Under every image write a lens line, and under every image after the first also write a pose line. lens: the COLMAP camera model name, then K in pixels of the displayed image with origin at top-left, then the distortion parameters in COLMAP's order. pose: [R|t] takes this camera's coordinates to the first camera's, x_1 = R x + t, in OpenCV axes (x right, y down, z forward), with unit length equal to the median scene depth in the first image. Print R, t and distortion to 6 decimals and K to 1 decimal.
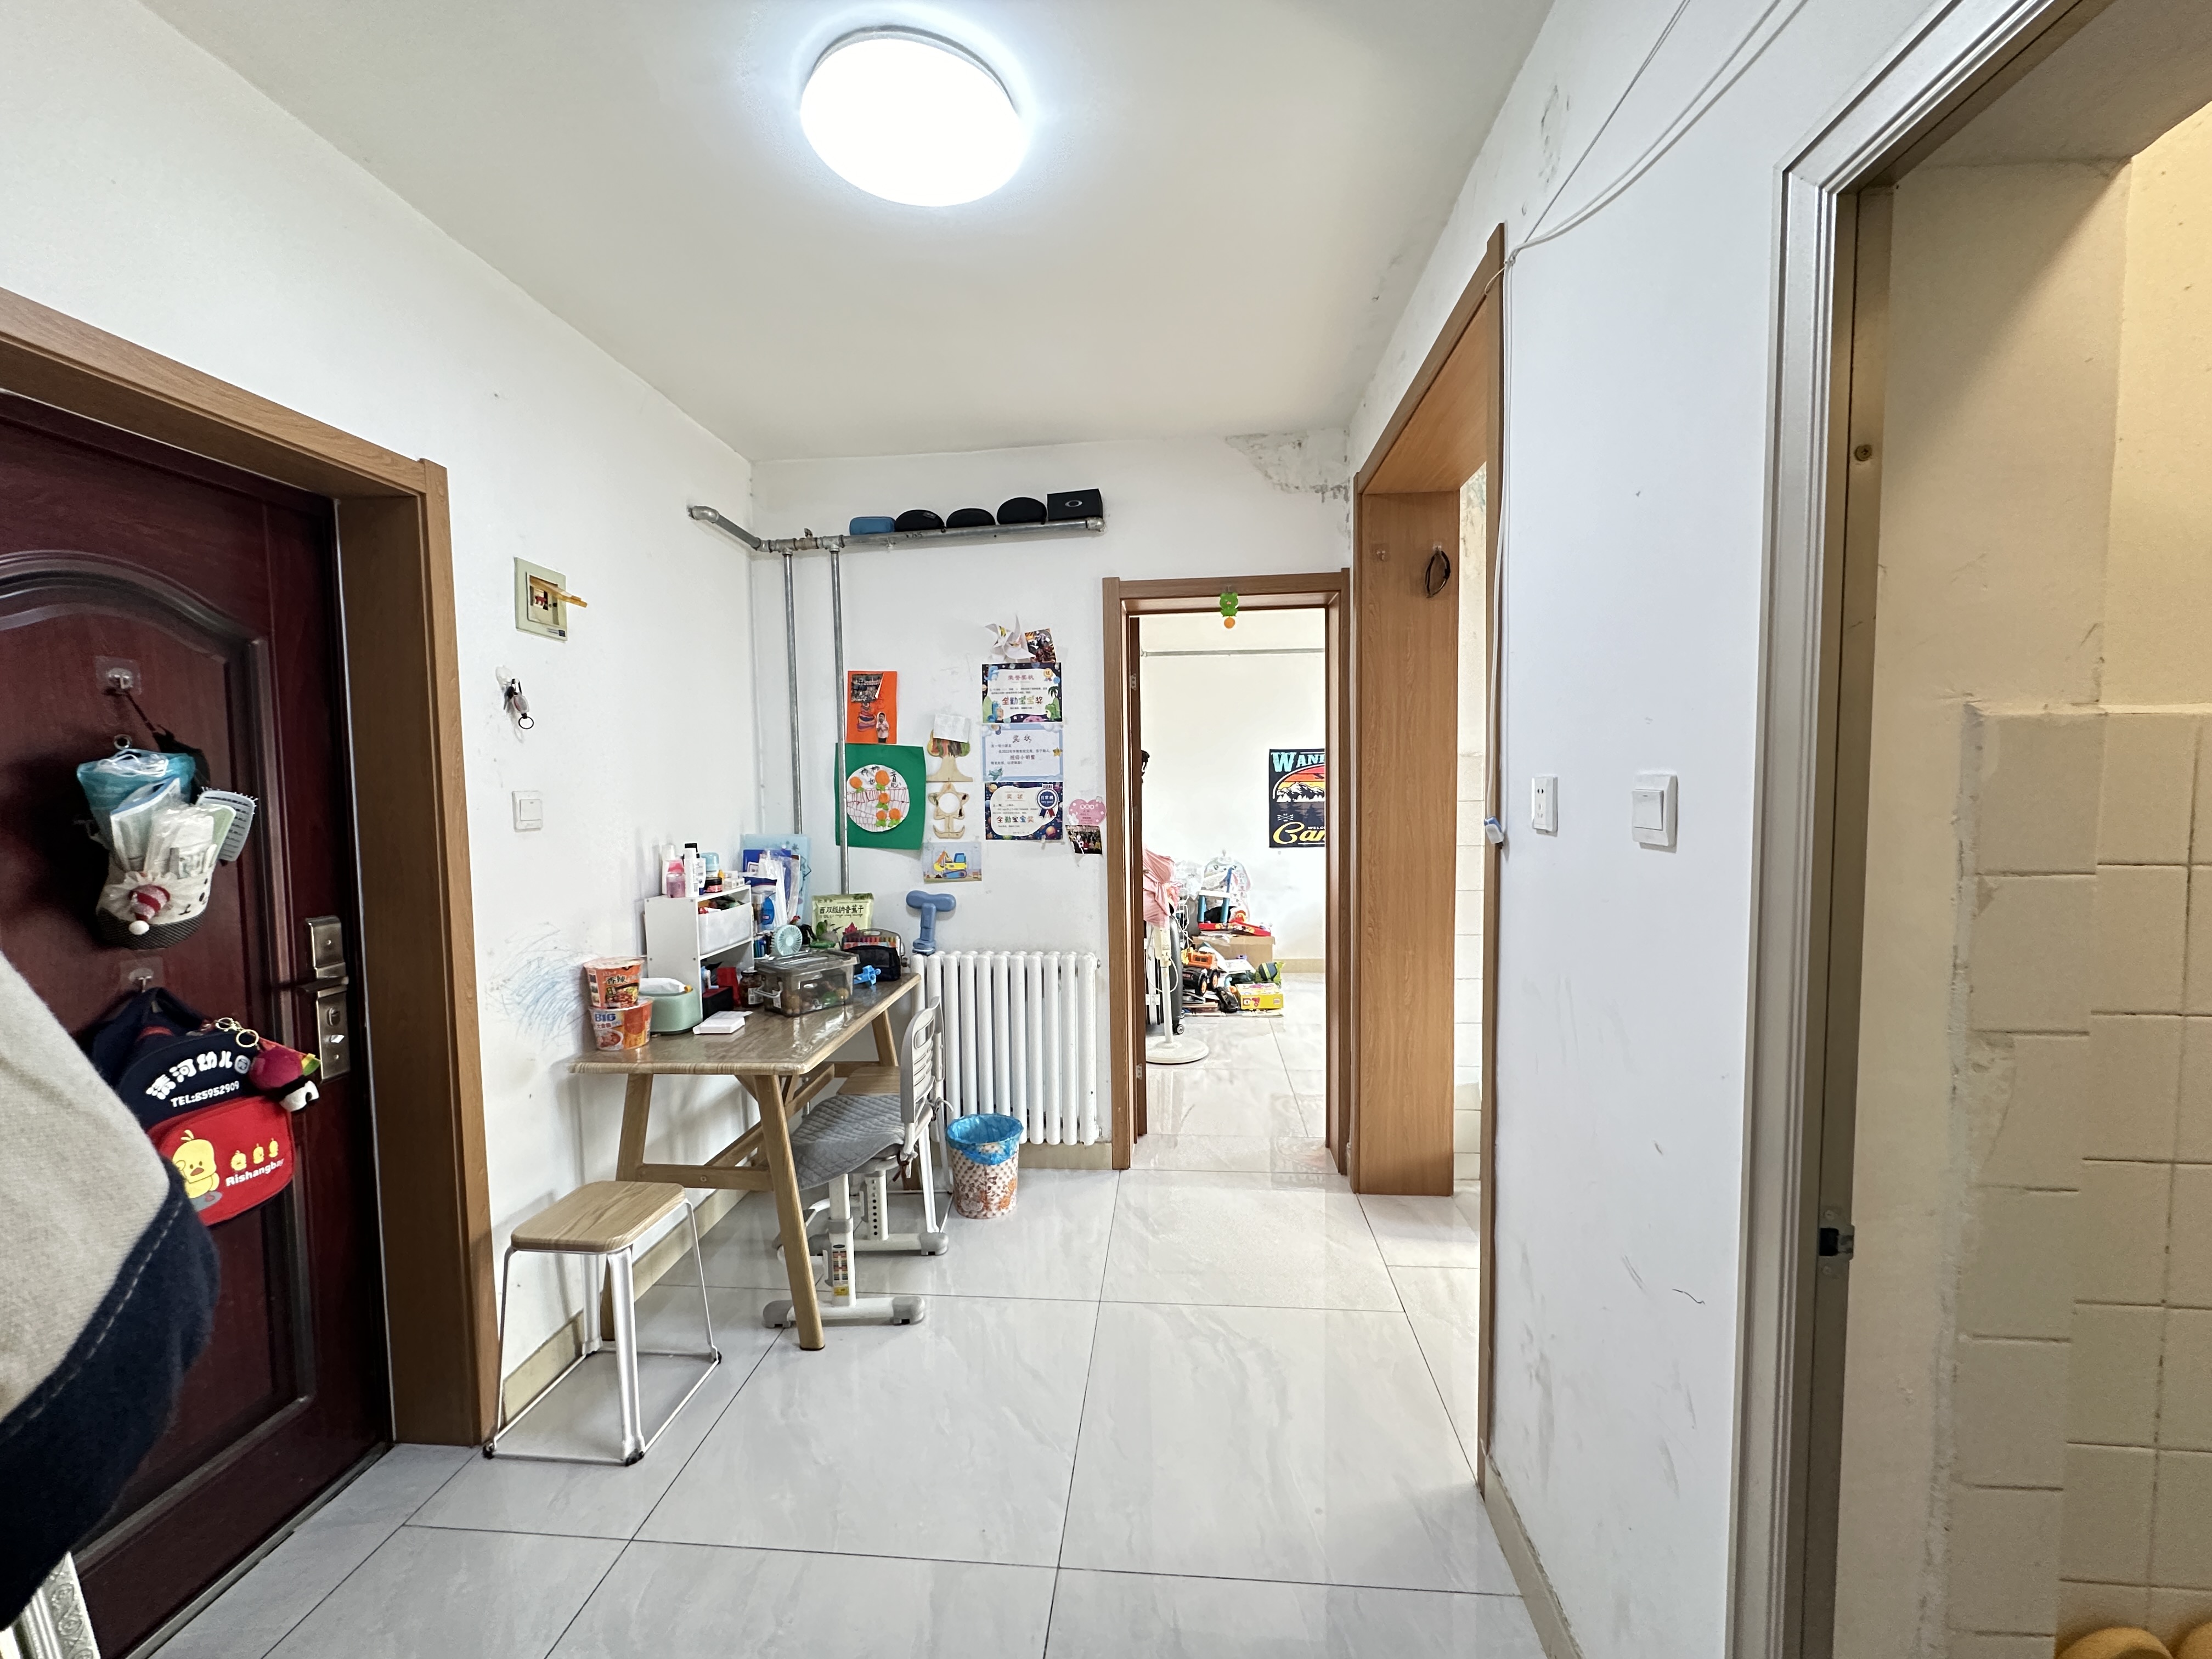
lens RADIAL K [[887.6, 0, 1098.6], [0, 887.6, 833.8], [0, 0, 1]] dist [-0.000430, -0.000252]
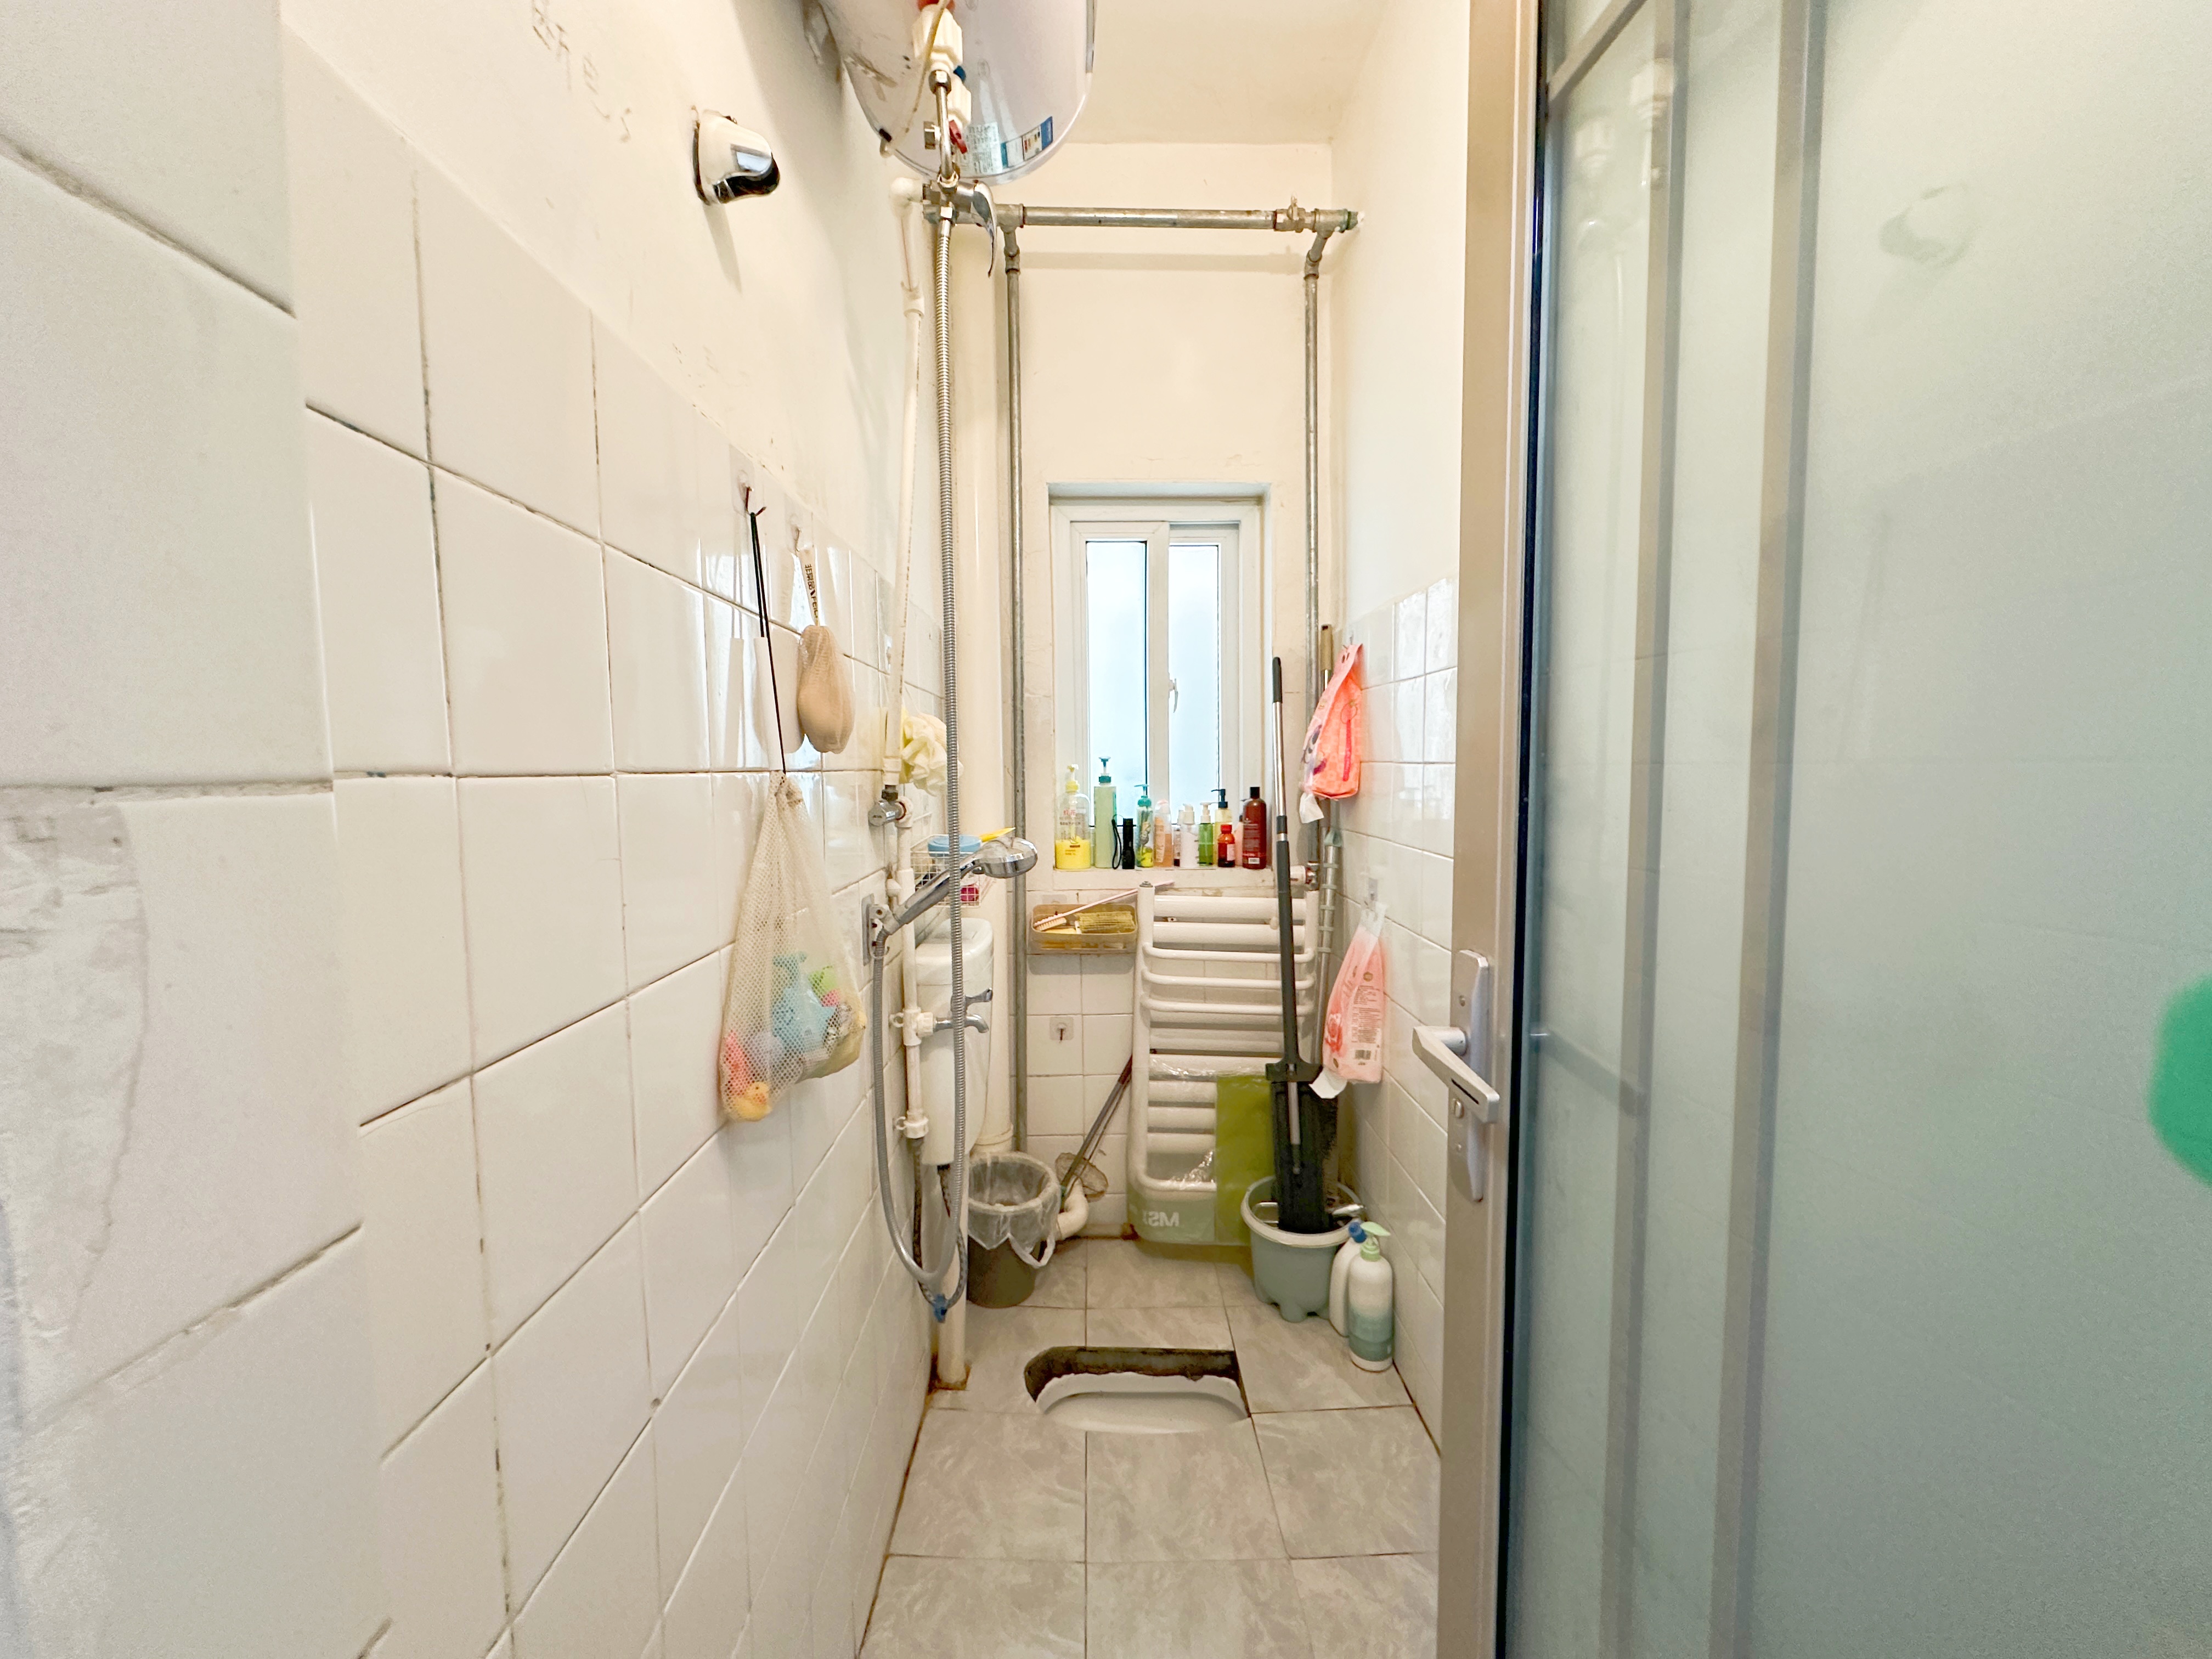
lens RADIAL K [[887.6, 0, 1098.2], [0, 887.6, 830.6], [0, 0, 1]] dist [-0.000430, -0.000252]
pose [[-0.096701, -0.057024, 0.993679, 0.725188], [0.070210, 0.995480, 0.063960, 0.239703], [-0.992834, 0.075951, -0.092260, 0.722004]]
